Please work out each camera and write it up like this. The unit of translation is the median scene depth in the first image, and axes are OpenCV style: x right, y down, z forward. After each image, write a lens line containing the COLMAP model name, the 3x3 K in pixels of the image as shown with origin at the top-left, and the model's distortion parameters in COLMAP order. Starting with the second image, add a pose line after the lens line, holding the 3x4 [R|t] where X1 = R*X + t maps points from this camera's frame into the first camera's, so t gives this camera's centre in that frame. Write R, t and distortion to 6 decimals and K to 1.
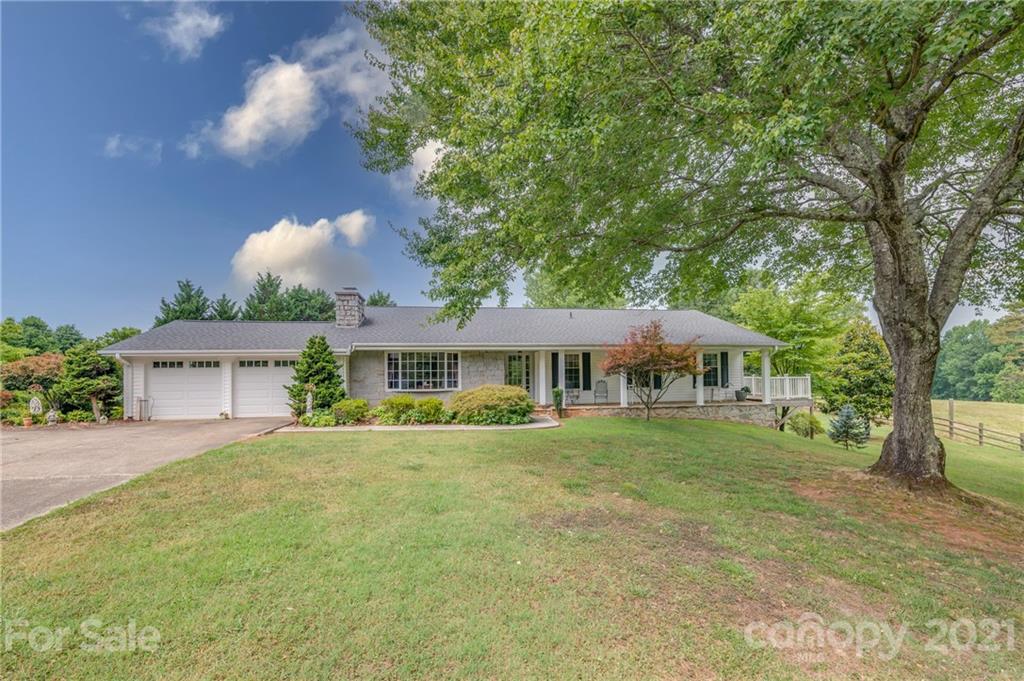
lens RADIAL K [[455.1, 0, 505.7], [0, 455.1, 355.2], [0, 0, 1]] dist [-0.009194, -0.001066]
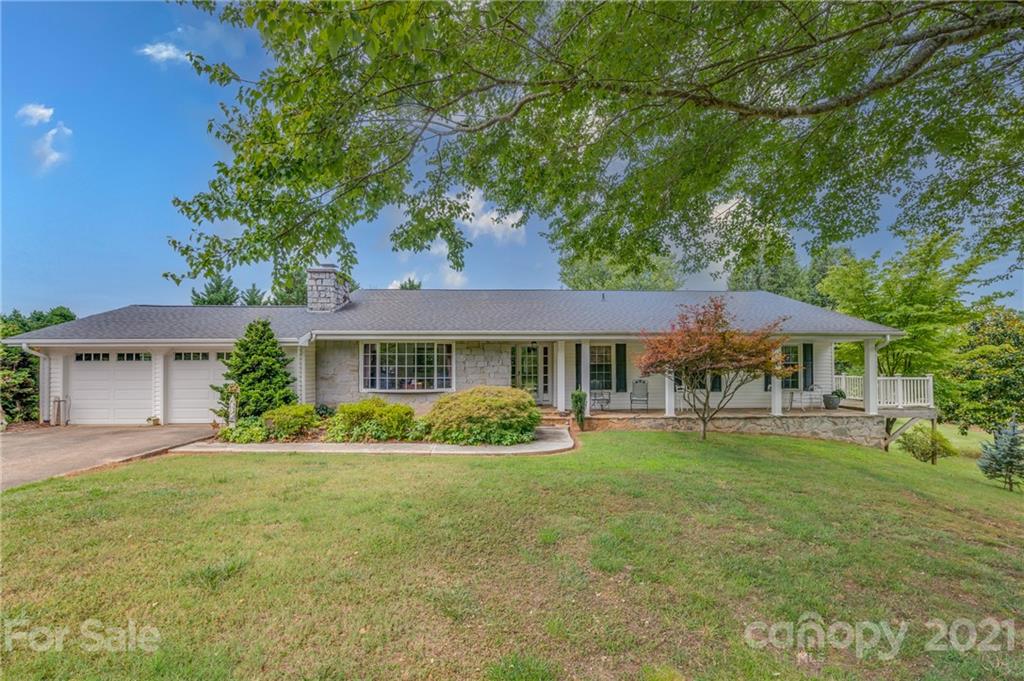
lens RADIAL K [[455.9, 0, 501.5], [0, 455.9, 351.6], [0, 0, 1]] dist [-0.003855, -0.009643]
pose [[0.994331, 0.004270, -0.106239, 0.064736], [-0.003126, 0.999935, 0.010934, -0.000185], [0.106279, -0.010540, 0.994281, 0.230069]]
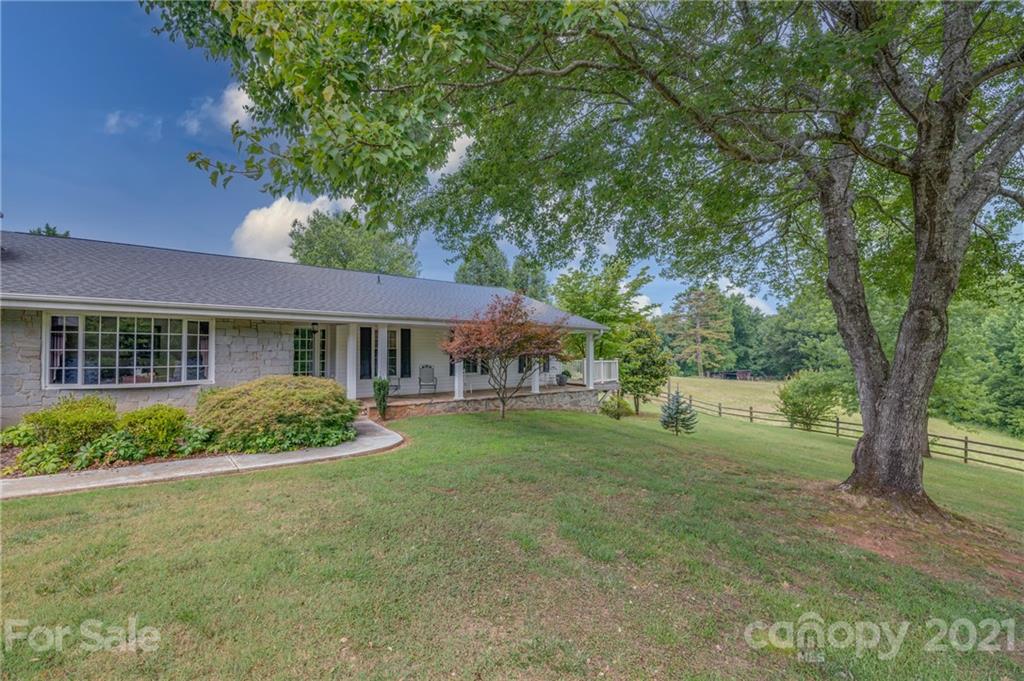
lens RADIAL K [[443.0, 0, 510.8], [0, 443.0, 341.8], [0, 0, 1]] dist [0.000166, -0.010713]
pose [[0.856786, 0.023791, 0.515124, -0.064868], [-0.035330, 0.999296, 0.012611, 0.000483], [-0.514461, -0.029004, 0.857023, 0.297867]]
